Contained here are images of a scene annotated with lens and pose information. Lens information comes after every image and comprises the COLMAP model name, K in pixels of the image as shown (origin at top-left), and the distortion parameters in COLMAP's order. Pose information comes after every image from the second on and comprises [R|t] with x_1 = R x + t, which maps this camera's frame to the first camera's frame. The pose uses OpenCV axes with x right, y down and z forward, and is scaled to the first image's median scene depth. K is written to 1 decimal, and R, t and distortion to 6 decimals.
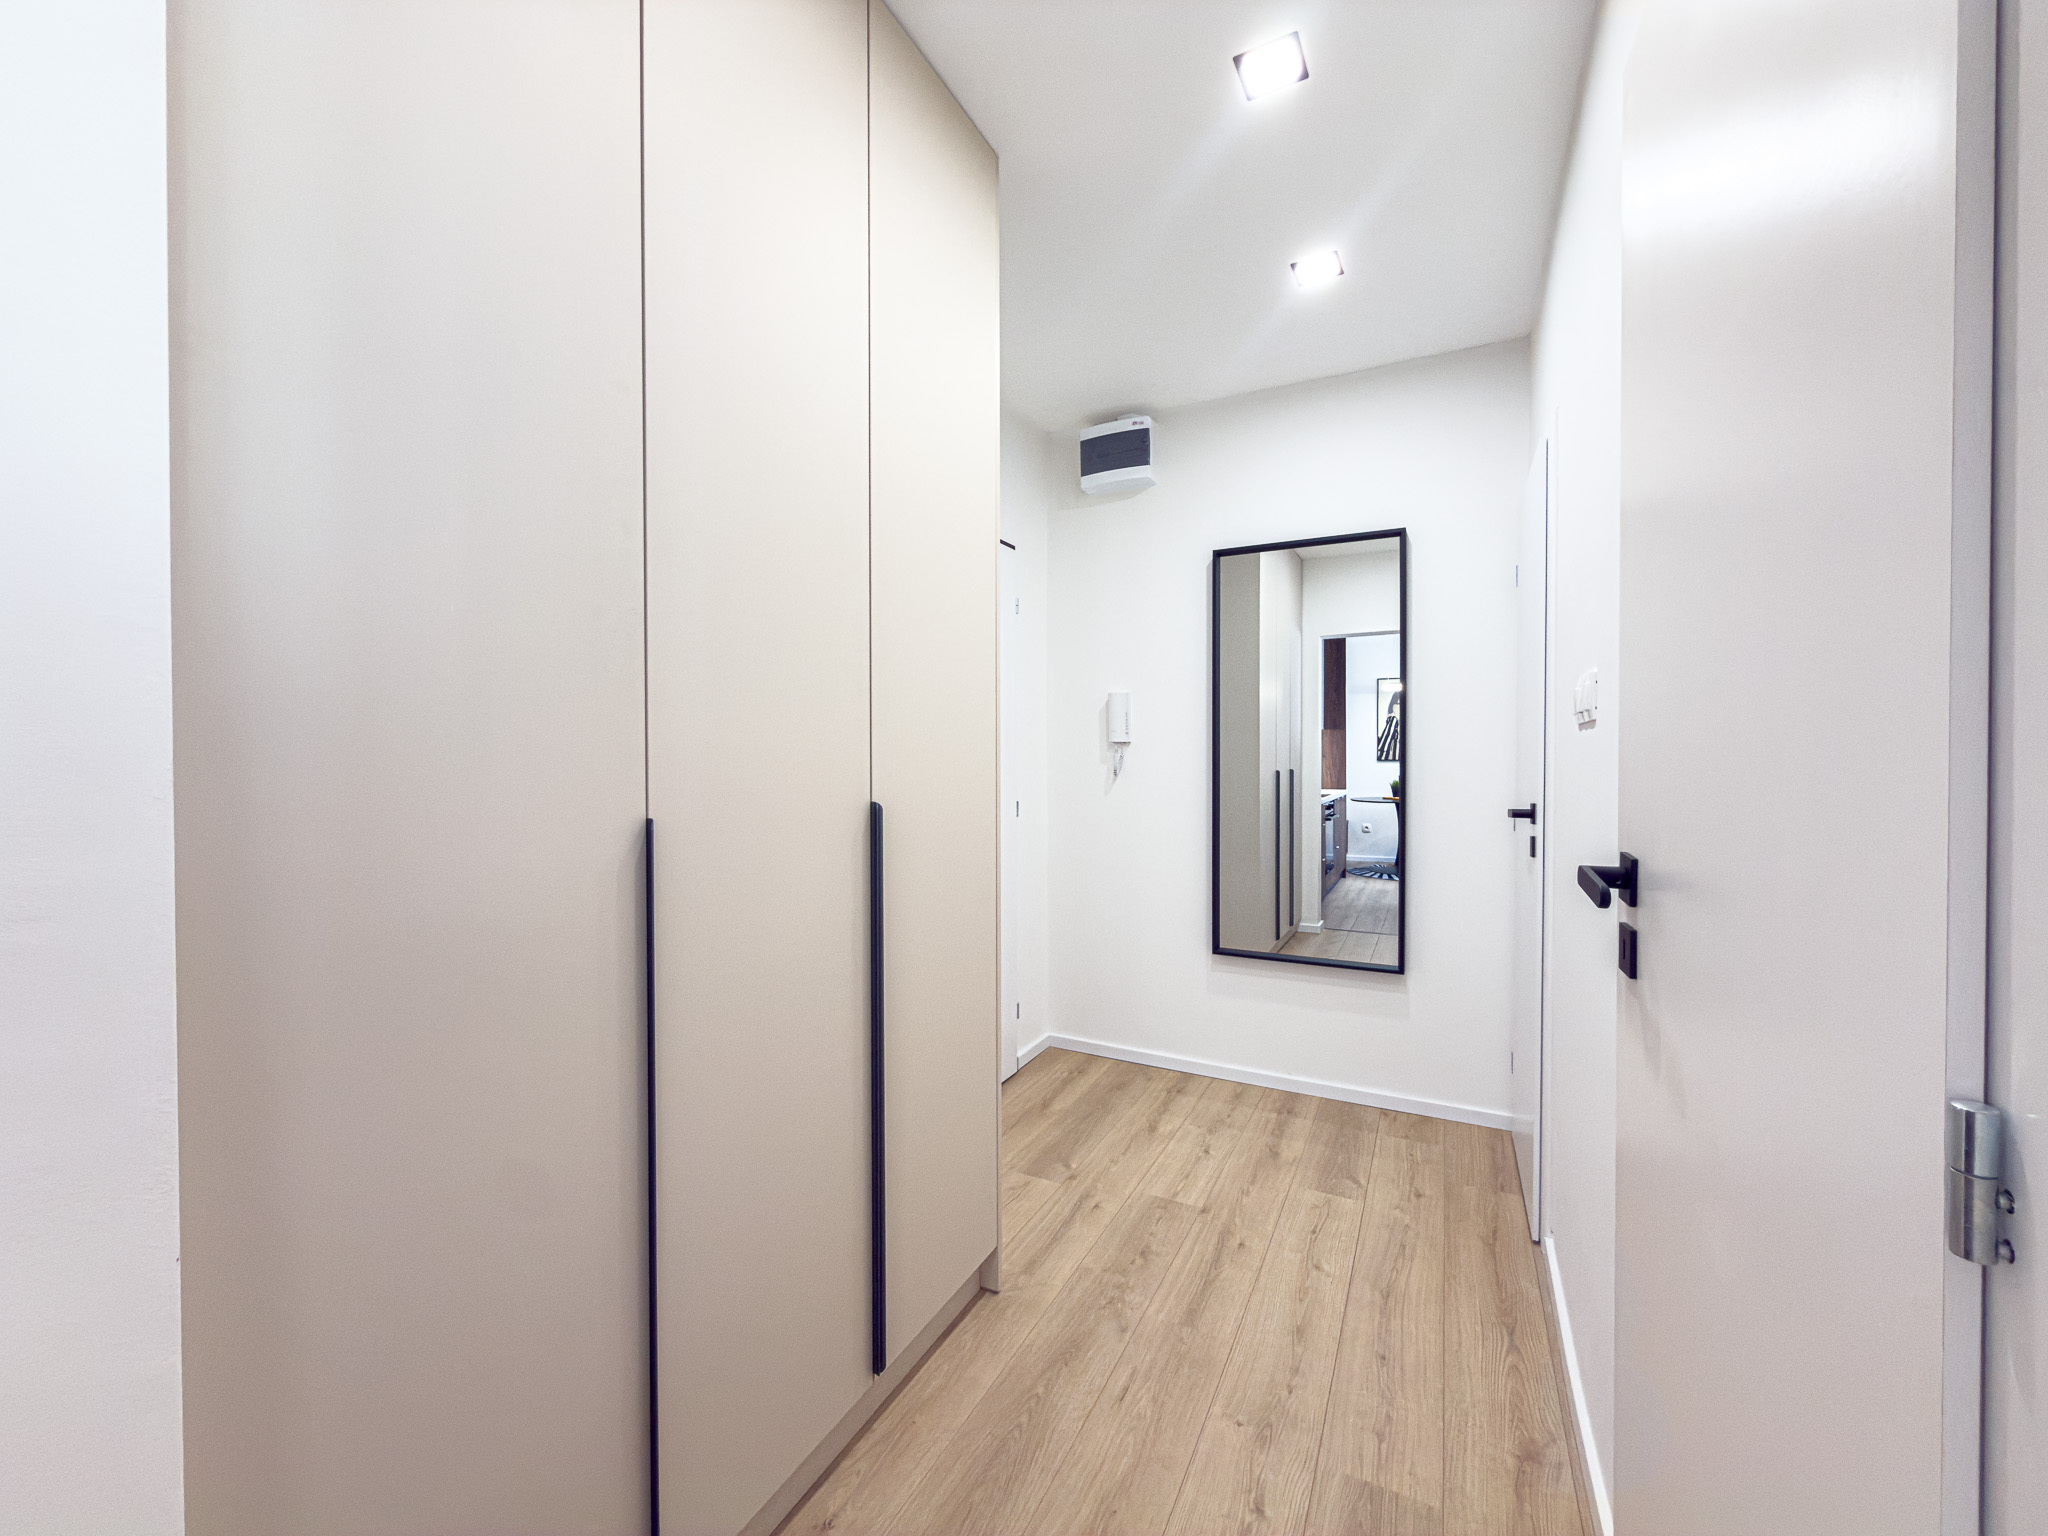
lens RADIAL K [[818.3, 0, 1026.1], [0, 818.3, 768.6], [0, 0, 1]] dist [0.000431, -0.000872]
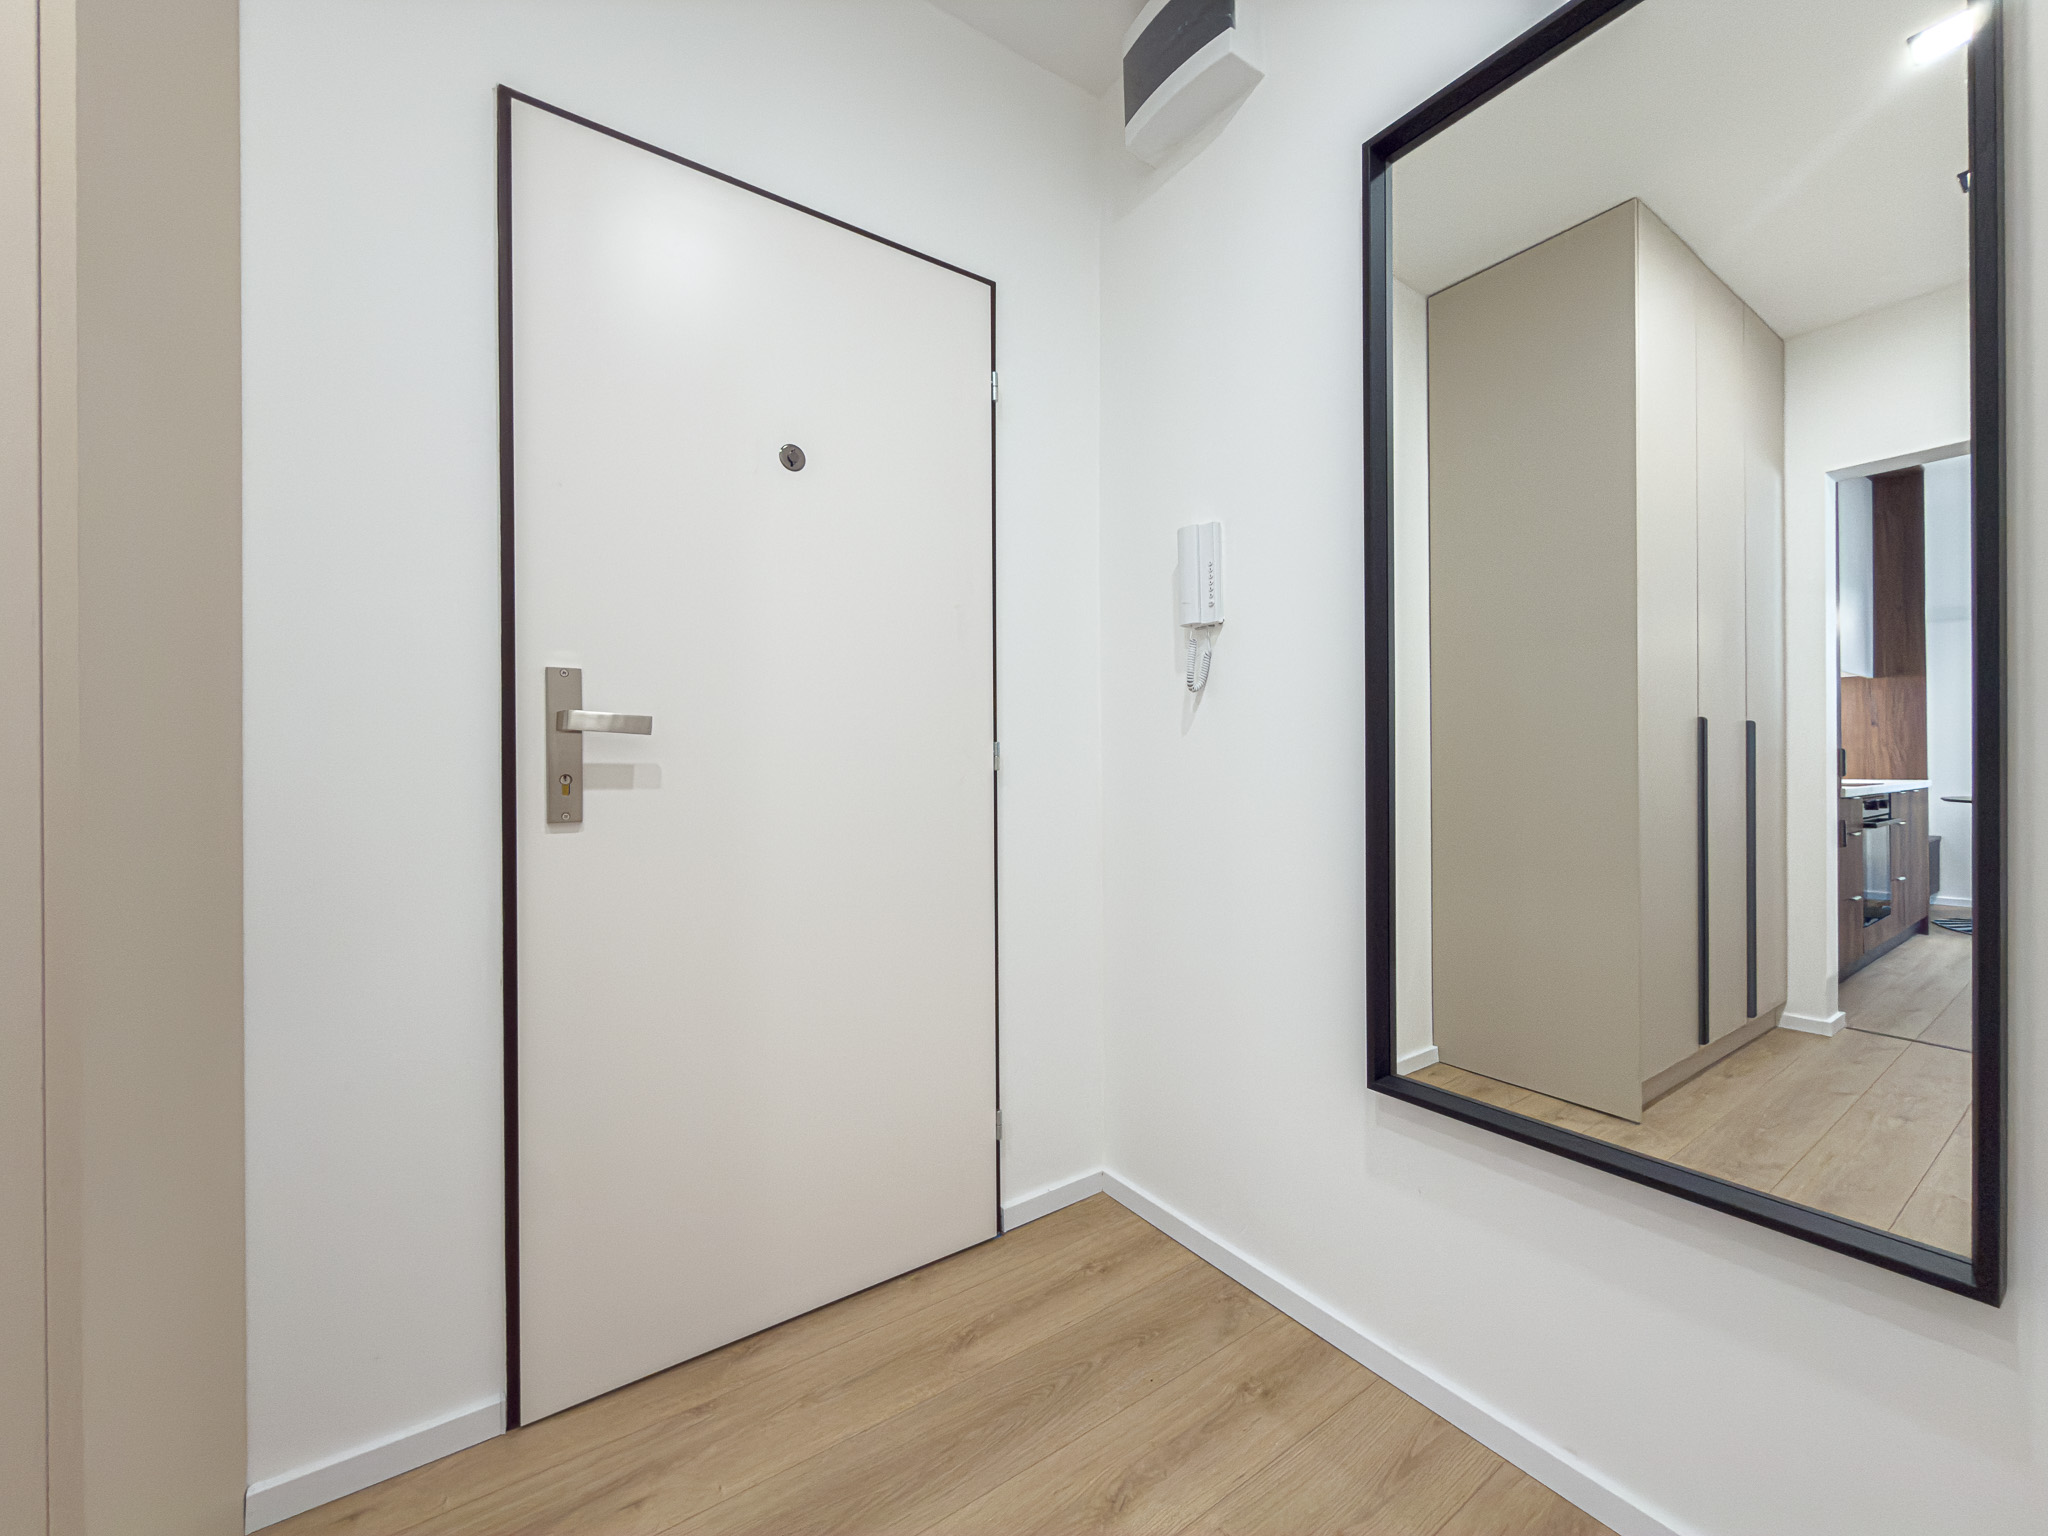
lens RADIAL K [[818.3, 0, 1026.1], [0, 818.3, 768.6], [0, 0, 1]] dist [0.000431, -0.000872]
pose [[0.884531, -0.002854, -0.466472, 0.253291], [-0.001687, 0.999955, -0.009316, 0.060868], [0.466478, 0.009028, 0.884487, 0.505767]]
